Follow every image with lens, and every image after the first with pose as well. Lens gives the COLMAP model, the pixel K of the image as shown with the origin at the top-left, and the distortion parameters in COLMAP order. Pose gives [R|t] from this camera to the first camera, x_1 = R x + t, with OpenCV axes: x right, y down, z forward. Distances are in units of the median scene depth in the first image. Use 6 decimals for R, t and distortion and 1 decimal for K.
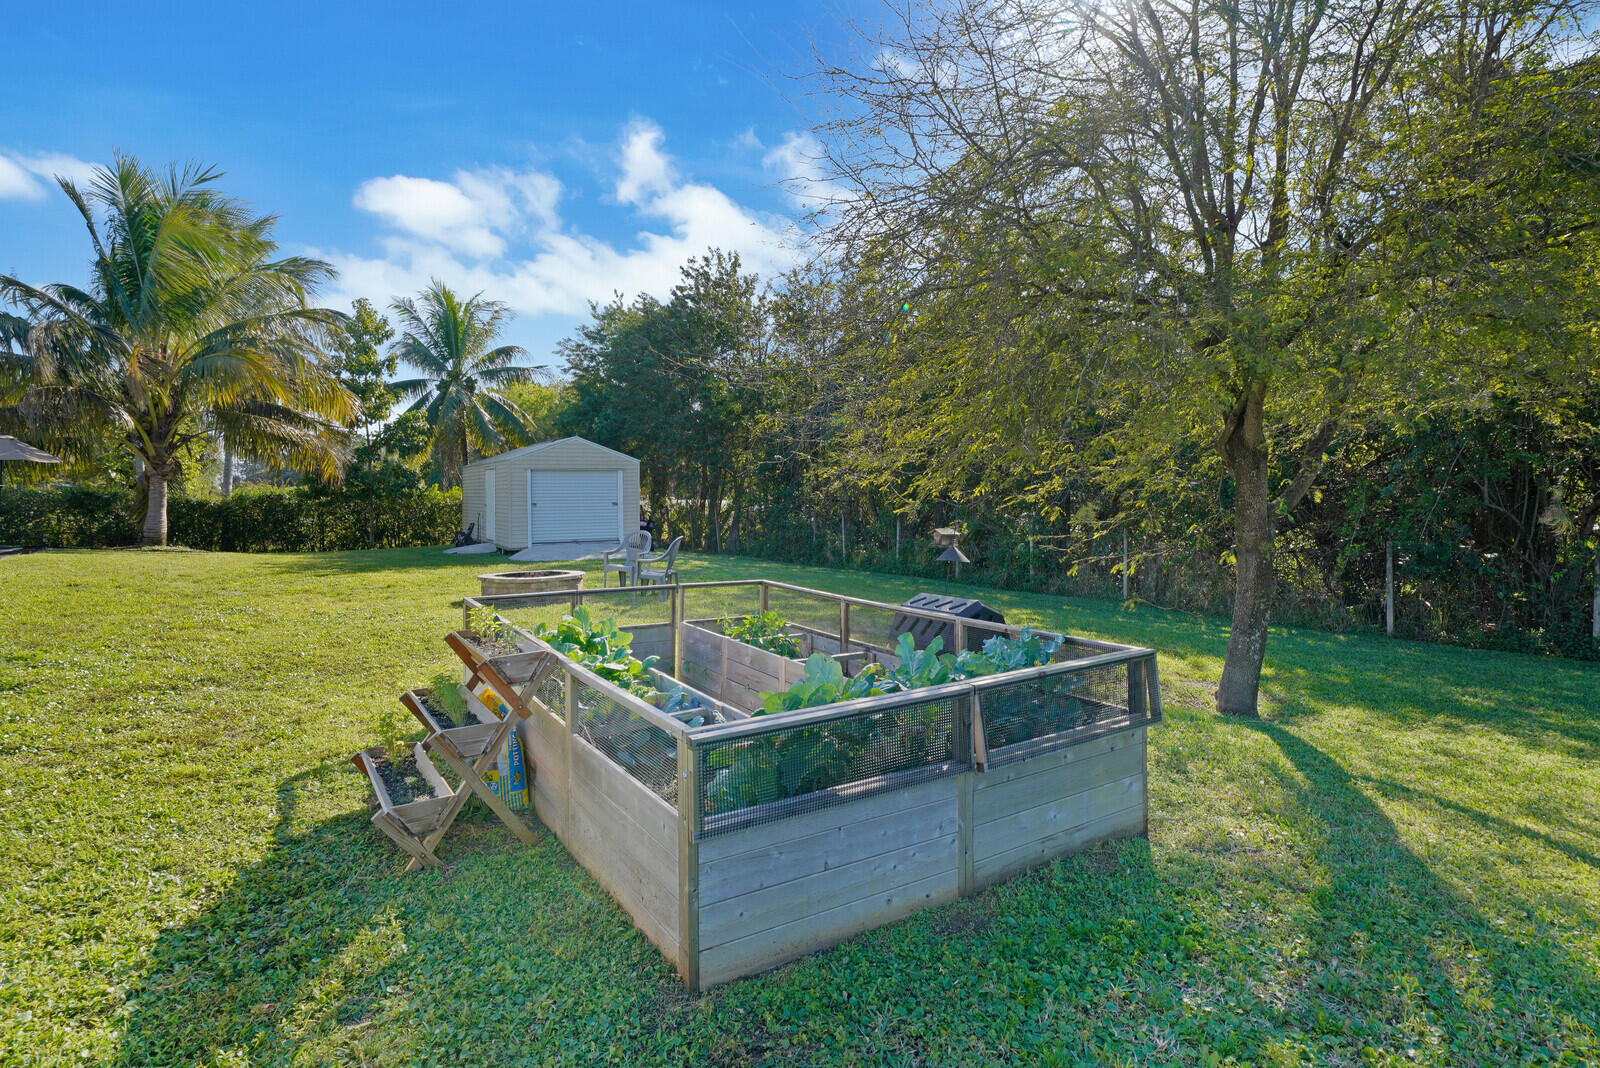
lens RADIAL K [[871.8, 0, 795.3], [0, 871.8, 513.2], [0, 0, 1]] dist [0.001962, -0.000091]
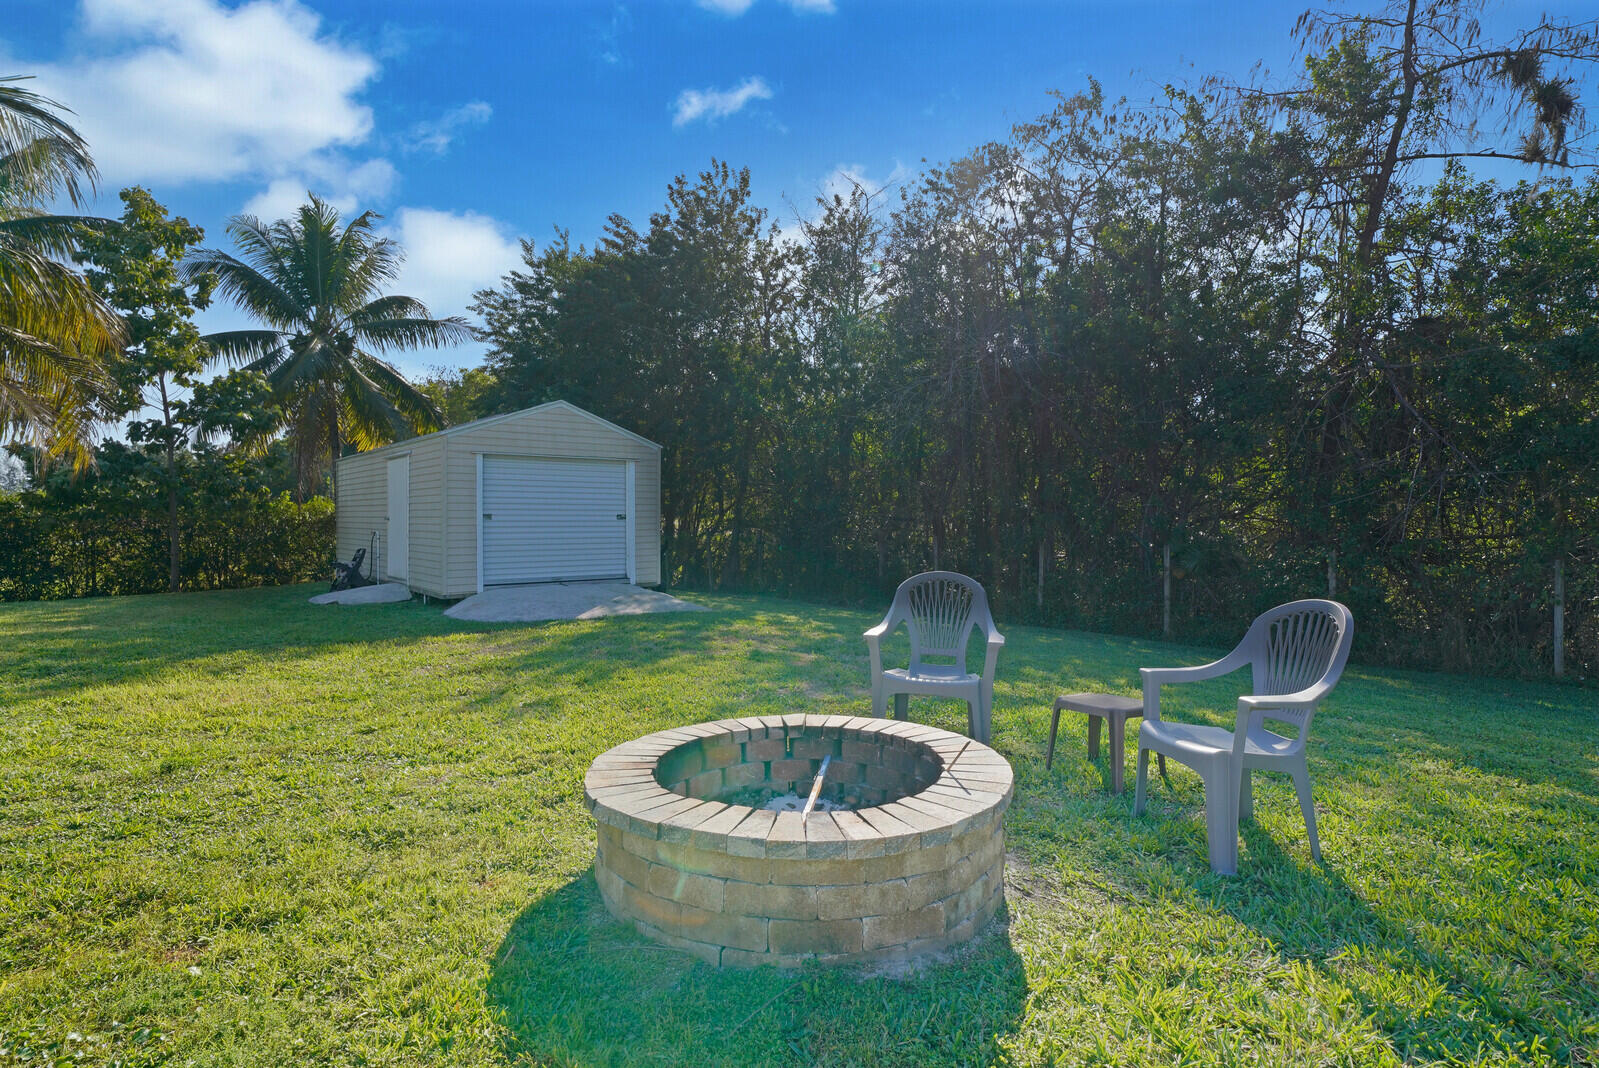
lens RADIAL K [[831.4, 0, 799.5], [0, 831.4, 534.0], [0, 0, 1]] dist [0.004766, -0.000117]
pose [[0.985076, 0.004687, 0.172056, -0.143930], [-0.003458, 0.999966, -0.007446, 0.003591], [-0.172085, 0.006740, 0.985059, 0.324041]]
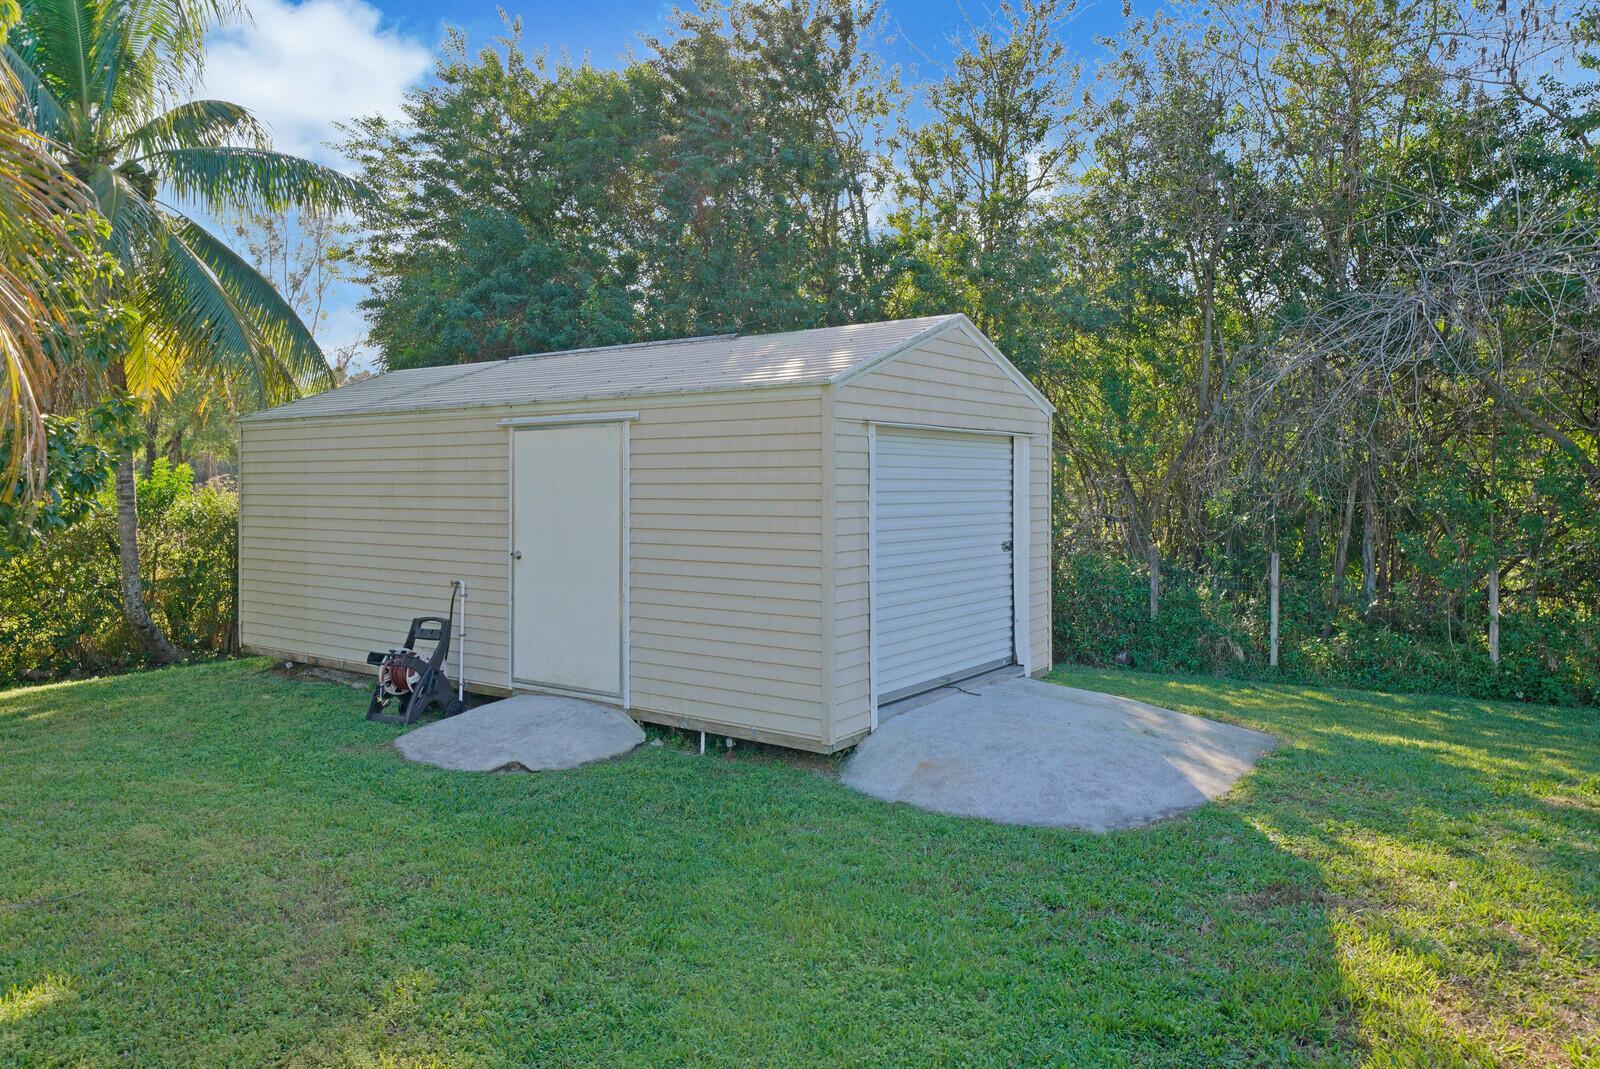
lens RADIAL K [[1137.0, 0, 800.0], [0, 1137.0, 534.5], [0, 0, 1]] dist [0.001531, 0.000505]
pose [[0.910942, -0.013848, 0.412301, -0.342091], [0.009115, 0.999868, 0.013444, -0.016426], [-0.412433, -0.008489, 0.910948, 0.520645]]
